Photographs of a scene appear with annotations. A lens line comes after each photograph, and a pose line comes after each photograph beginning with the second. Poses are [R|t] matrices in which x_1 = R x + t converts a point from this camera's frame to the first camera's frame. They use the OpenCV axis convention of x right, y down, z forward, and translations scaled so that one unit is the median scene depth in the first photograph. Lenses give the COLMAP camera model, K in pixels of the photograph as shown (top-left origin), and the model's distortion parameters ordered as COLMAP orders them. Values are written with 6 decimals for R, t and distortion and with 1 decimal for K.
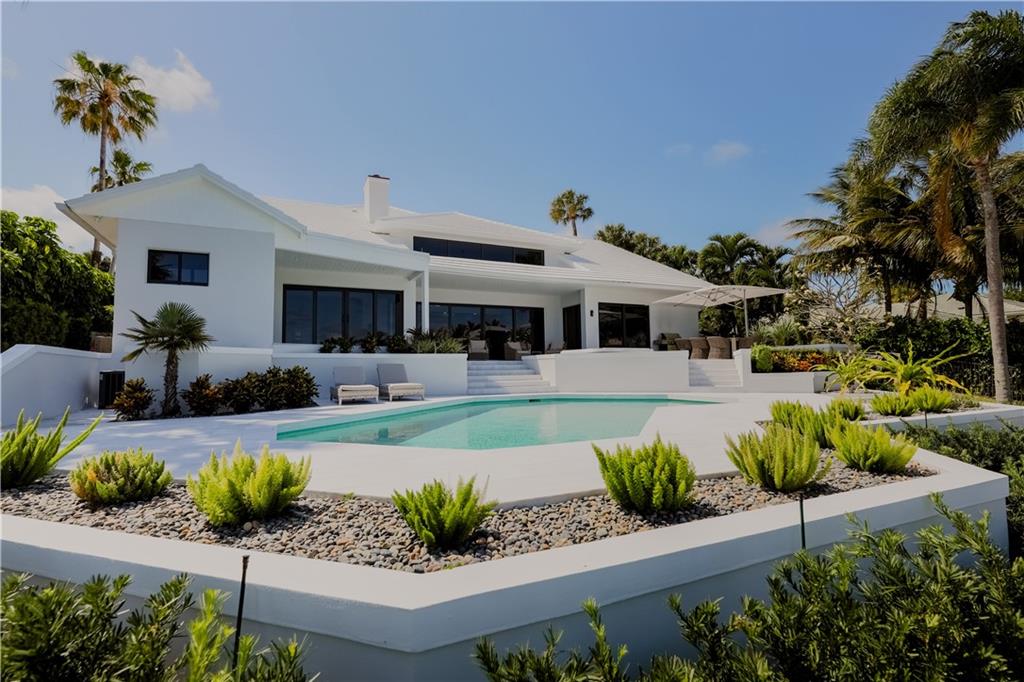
lens RADIAL K [[453.1, 0, 514.1], [0, 453.1, 343.1], [0, 0, 1]] dist [-0.001971, -0.001869]
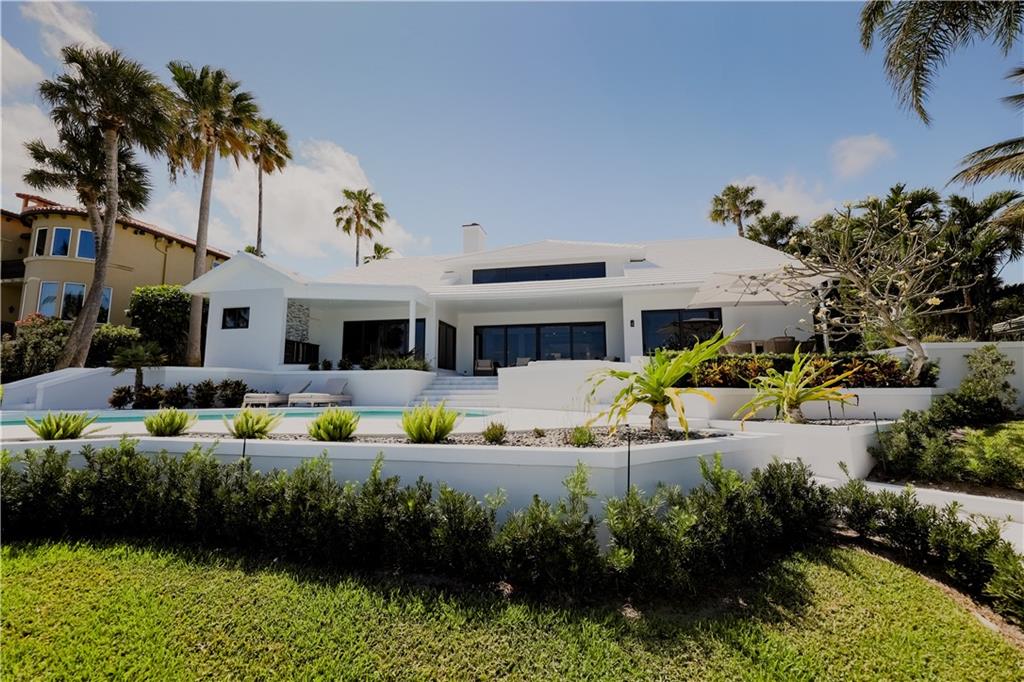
lens RADIAL K [[419.0, 0, 511.1], [0, 419.0, 338.0], [0, 0, 1]] dist [-0.000544, -0.000061]
pose [[0.811422, -0.061555, -0.581211, 0.424318], [0.024299, 0.997132, -0.071681, 0.015500], [0.583956, 0.044040, 0.810590, 0.176922]]
